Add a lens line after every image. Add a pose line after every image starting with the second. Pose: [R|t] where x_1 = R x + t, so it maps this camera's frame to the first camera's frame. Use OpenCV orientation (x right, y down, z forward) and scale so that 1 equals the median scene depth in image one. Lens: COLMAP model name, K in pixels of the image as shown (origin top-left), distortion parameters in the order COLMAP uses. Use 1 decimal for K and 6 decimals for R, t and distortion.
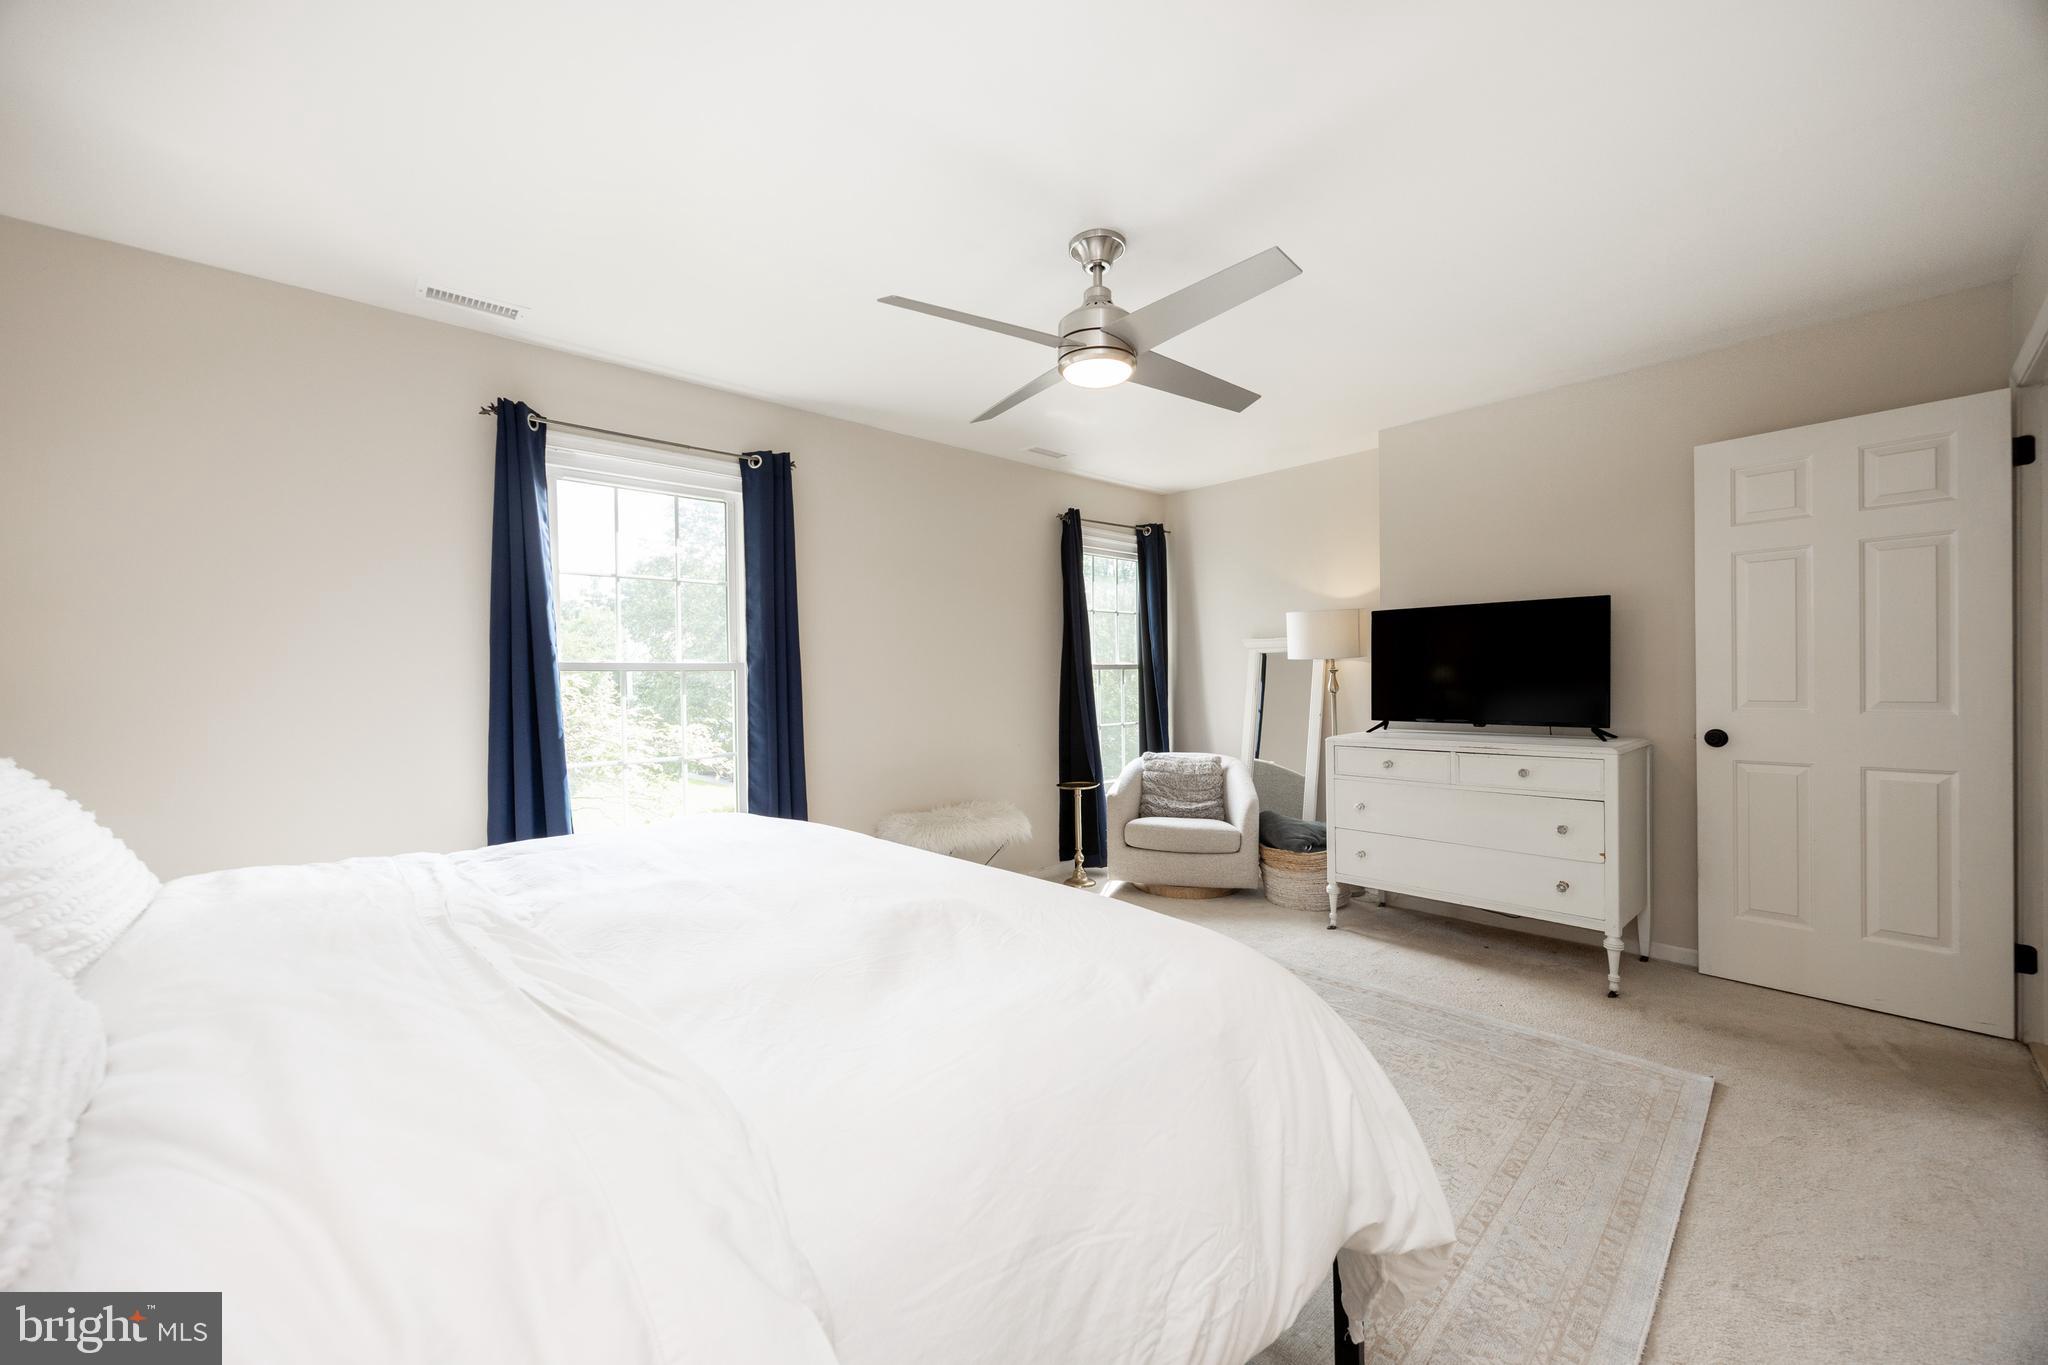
lens RADIAL K [[778.4, 0, 1022.4], [0, 778.4, 678.7], [0, 0, 1]] dist [-0.000093, 0.000006]
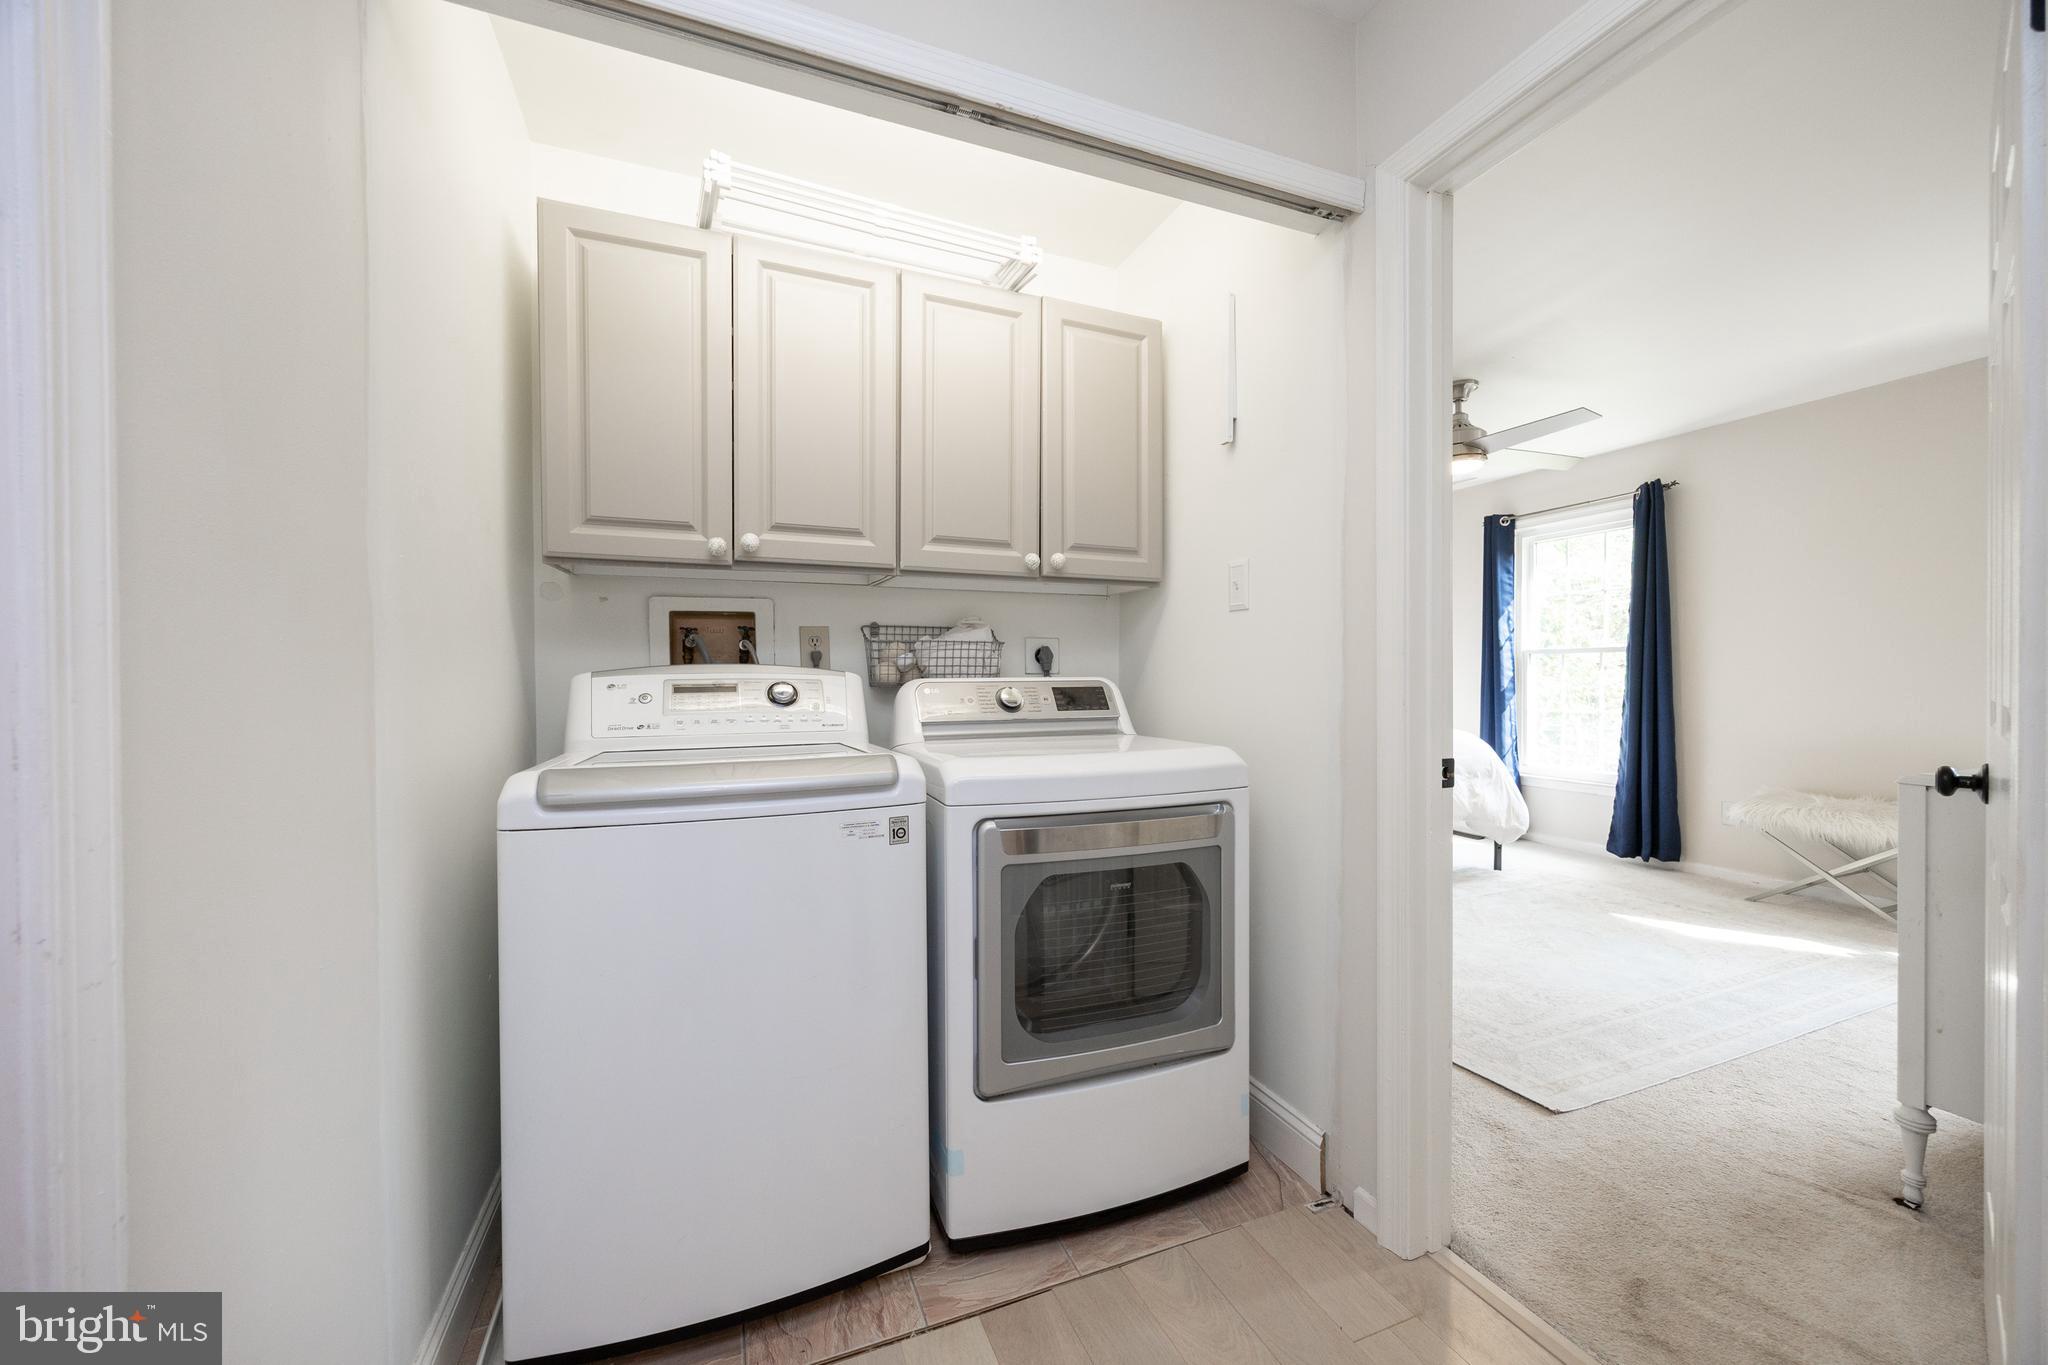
lens RADIAL K [[778.4, 0, 1022.4], [0, 778.4, 678.7], [0, 0, 1]] dist [-0.000093, 0.000006]
pose [[-0.361714, 0.023029, -0.932005, 1.487941], [0.012993, 0.999722, 0.019660, -0.005438], [0.932199, -0.004998, -0.361913, 0.583408]]
